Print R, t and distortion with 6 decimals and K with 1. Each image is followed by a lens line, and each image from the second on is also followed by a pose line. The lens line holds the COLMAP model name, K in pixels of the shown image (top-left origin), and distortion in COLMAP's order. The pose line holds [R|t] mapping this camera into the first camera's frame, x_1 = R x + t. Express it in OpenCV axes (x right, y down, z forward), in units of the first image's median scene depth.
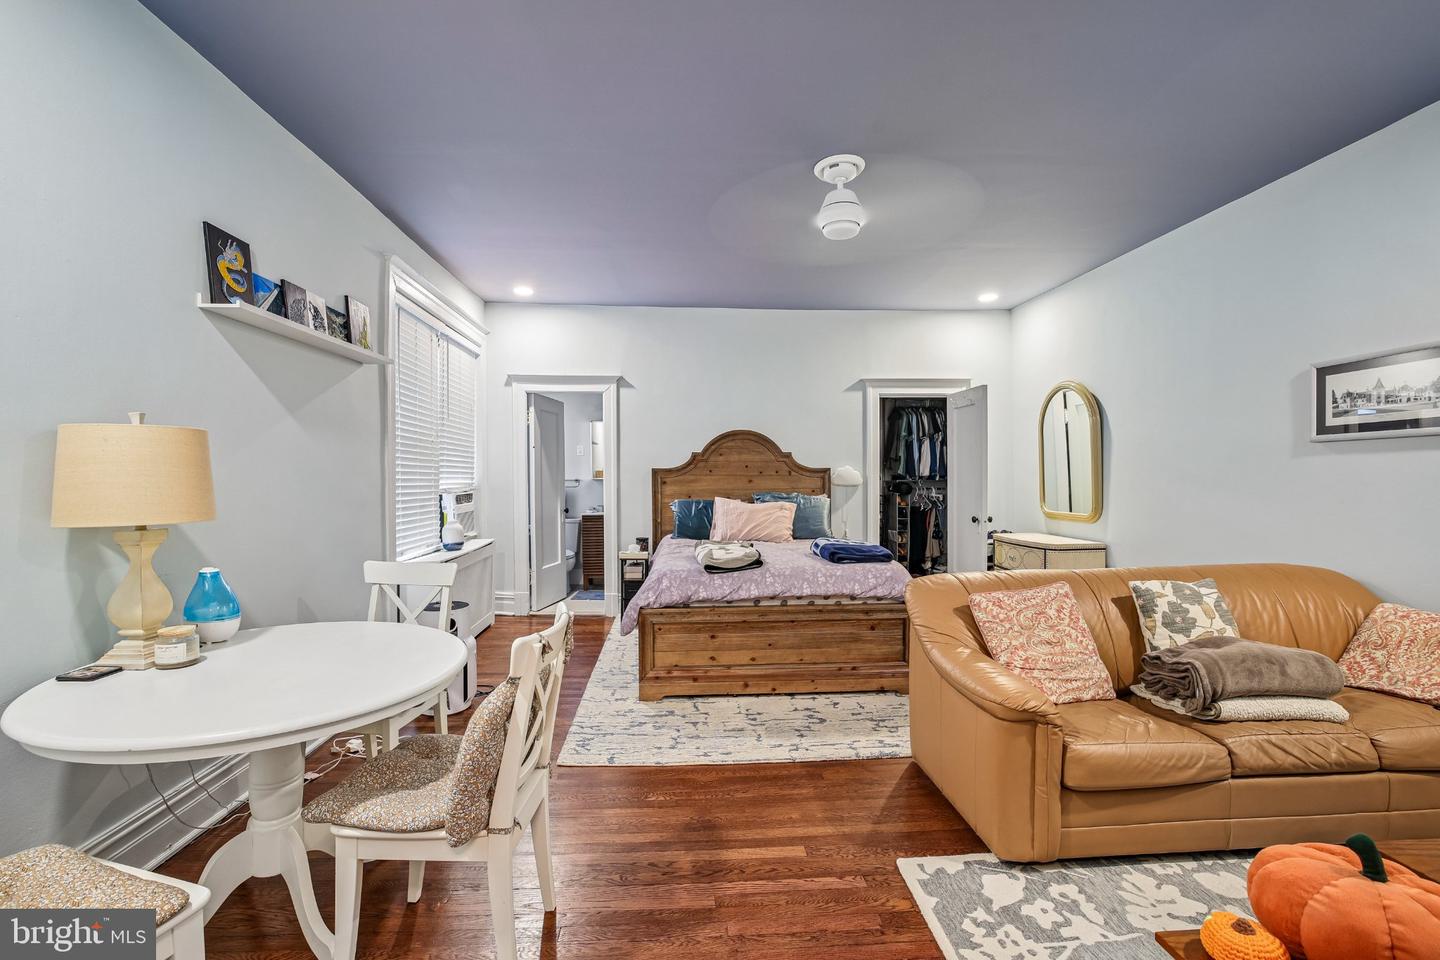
lens RADIAL K [[618.9, 0, 716.2], [0, 618.9, 491.9], [0, 0, 1]] dist [-0.056505, 0.019966]
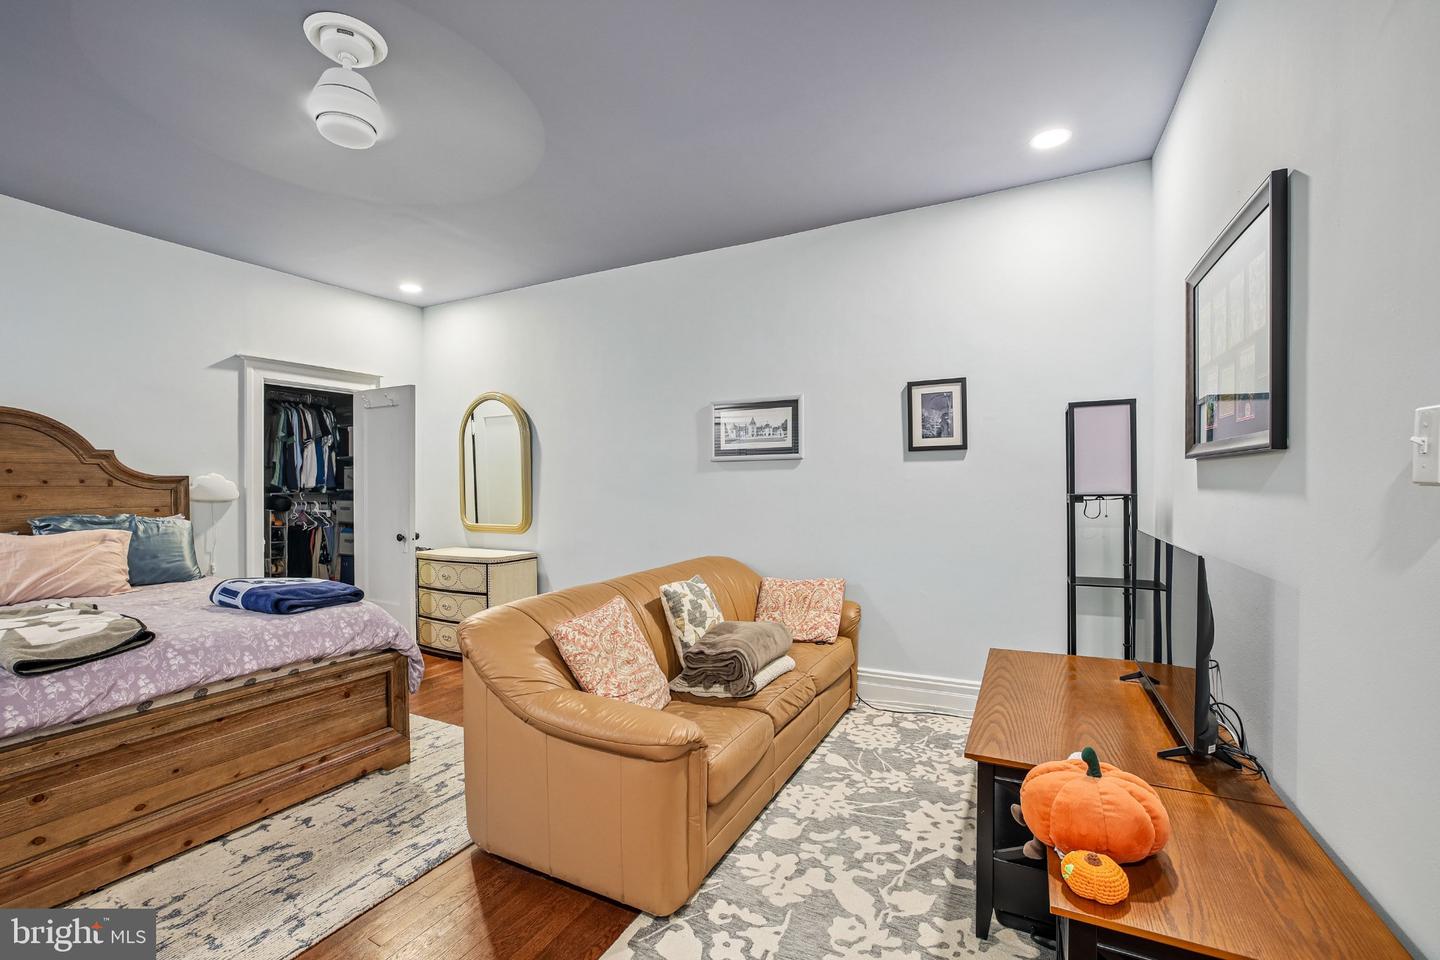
lens RADIAL K [[618.9, 0, 716.2], [0, 618.9, 491.9], [0, 0, 1]] dist [-0.056505, 0.019966]
pose [[0.513640, -0.005241, 0.857990, -0.138130], [0.022064, 0.999731, -0.007103, -0.005478], [-0.857722, 0.022579, 0.513617, 0.252643]]
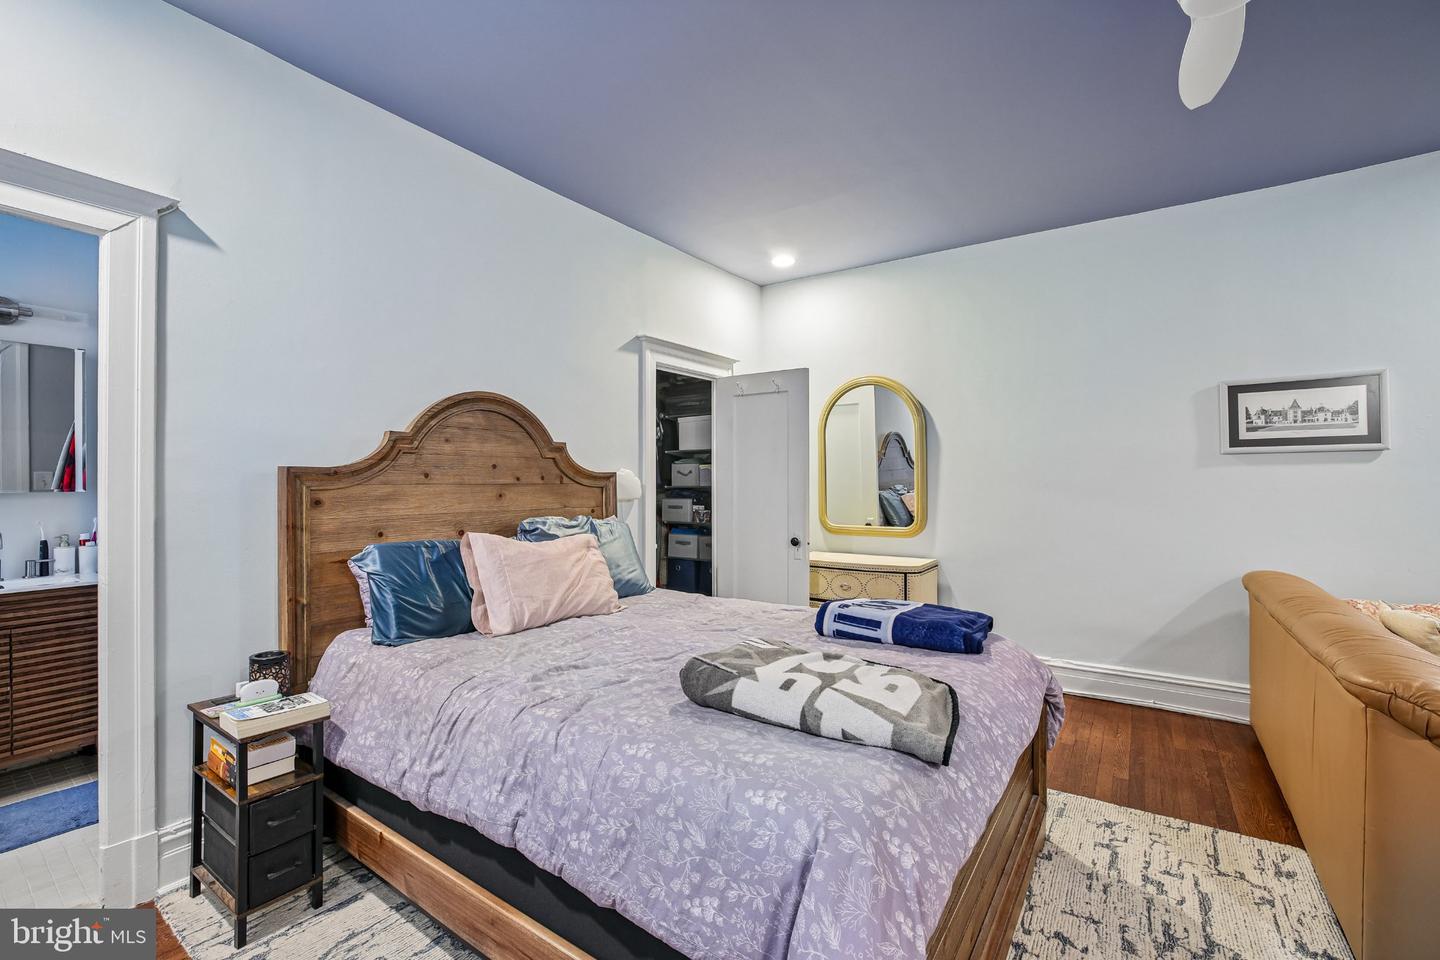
lens RADIAL K [[618.5, 0, 718.2], [0, 618.5, 478.8], [0, 0, 1]] dist [-0.053502, 0.020800]
pose [[0.627175, 0.005303, 0.778860, -0.359840], [0.019171, 0.999569, -0.022243, -0.026828], [-0.778642, 0.028882, 0.626803, 0.880736]]
